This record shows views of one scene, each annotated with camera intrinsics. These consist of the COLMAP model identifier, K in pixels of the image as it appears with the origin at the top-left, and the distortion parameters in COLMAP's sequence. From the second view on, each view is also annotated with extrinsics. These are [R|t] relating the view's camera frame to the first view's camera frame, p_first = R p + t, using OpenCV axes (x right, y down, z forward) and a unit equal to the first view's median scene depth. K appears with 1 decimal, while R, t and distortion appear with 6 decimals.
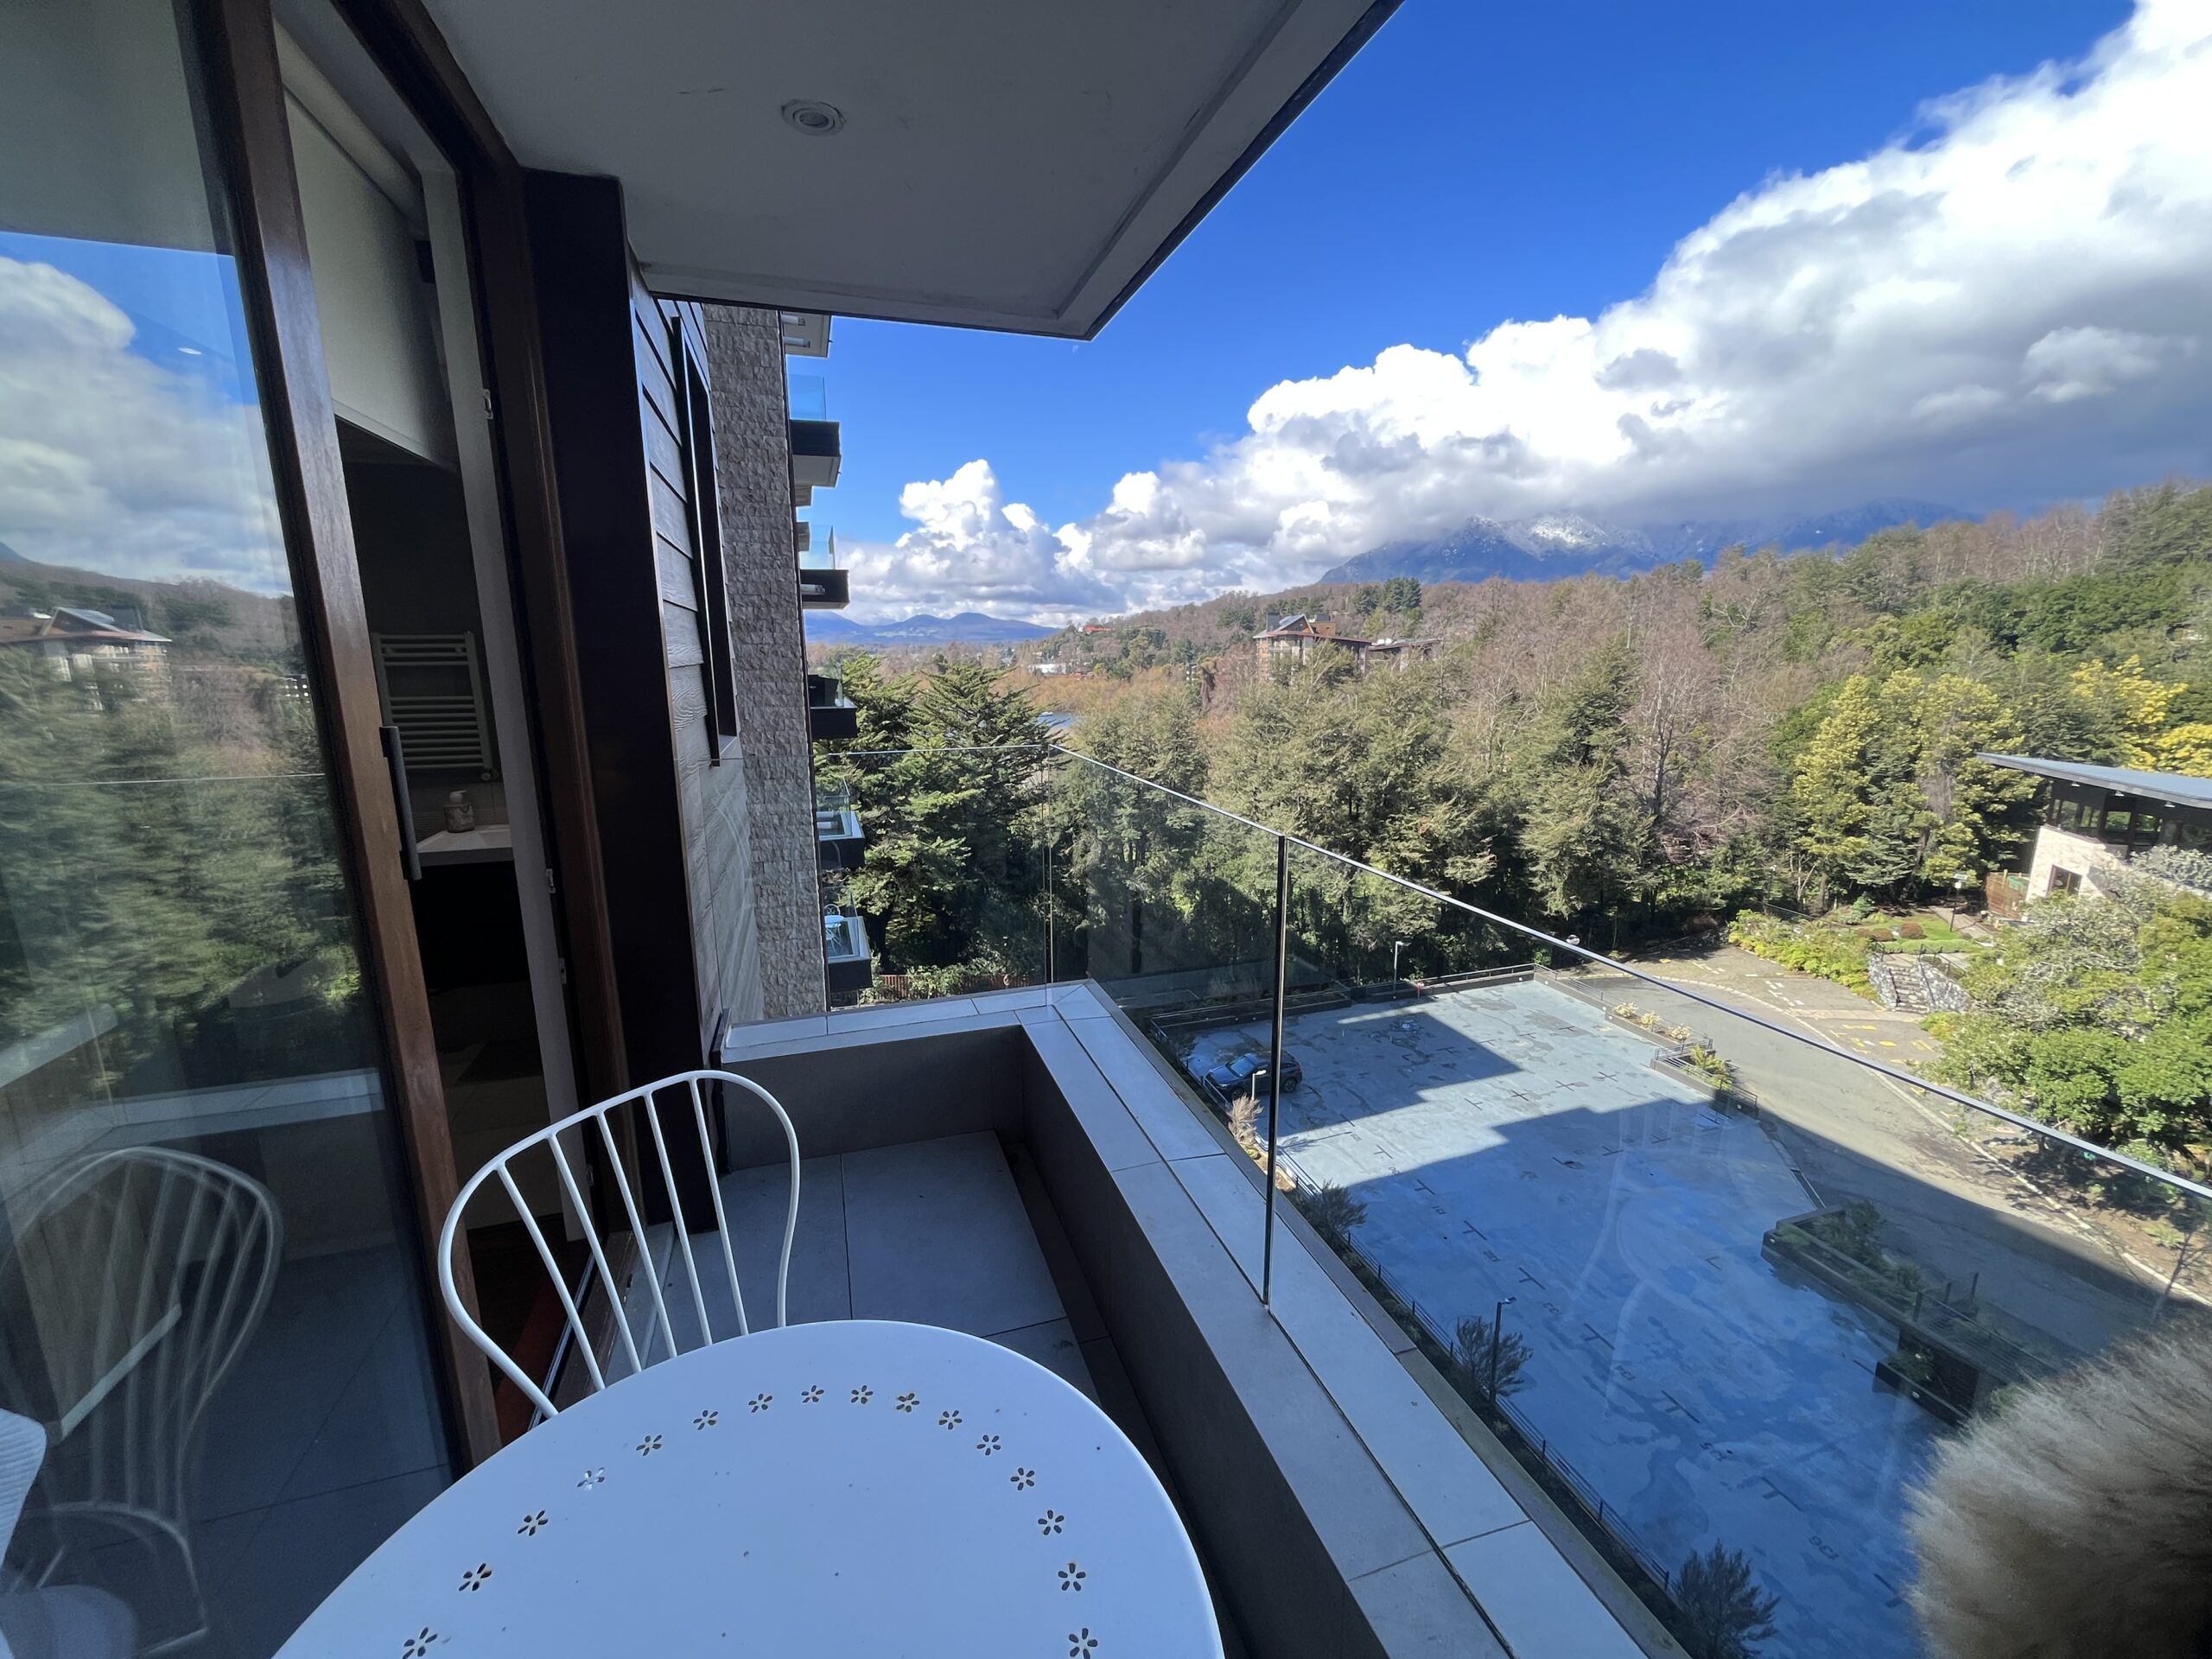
lens RADIAL K [[889.4, 0, 1100.1], [0, 889.4, 824.8], [0, 0, 1]] dist [-0.003388, -0.000391]
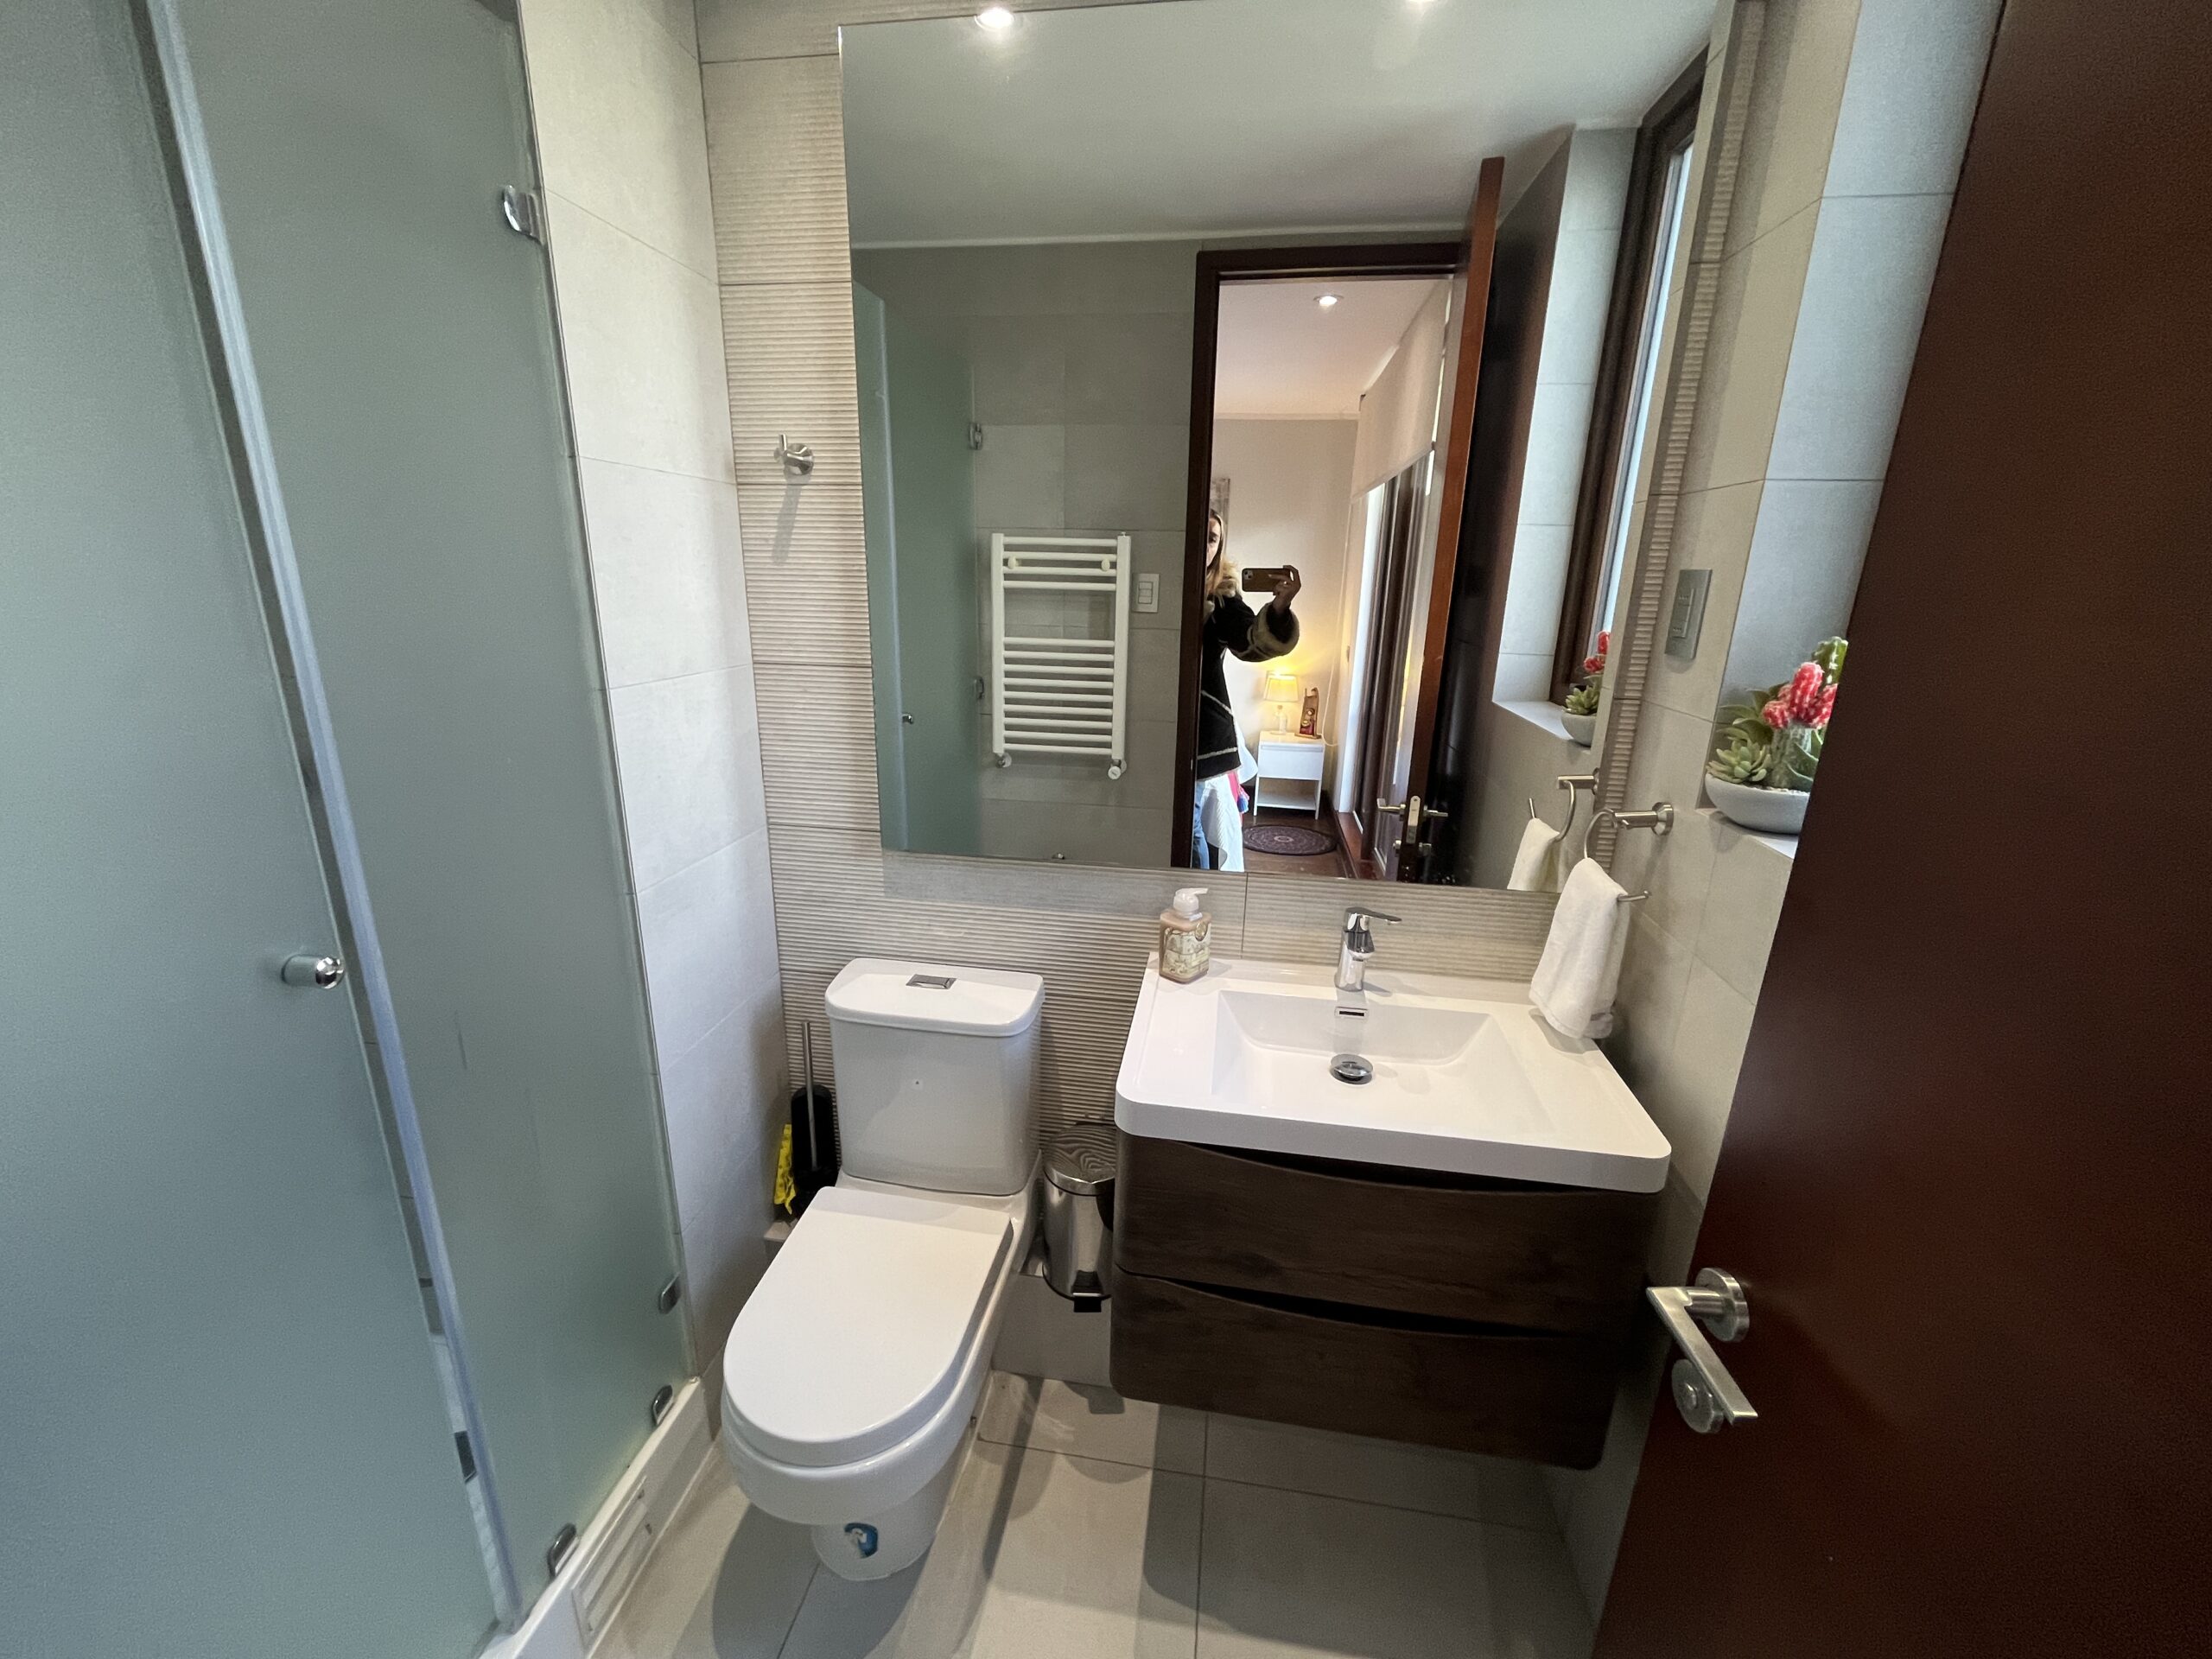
lens RADIAL K [[889.4, 0, 1103.3], [0, 889.4, 828.6], [0, 0, 1]] dist [-0.003388, -0.000391]
pose [[0.894039, 0.150983, -0.421780, -0.446970], [-0.117093, 0.987523, 0.105302, -0.083848], [0.432416, -0.044756, 0.900563, 0.450045]]
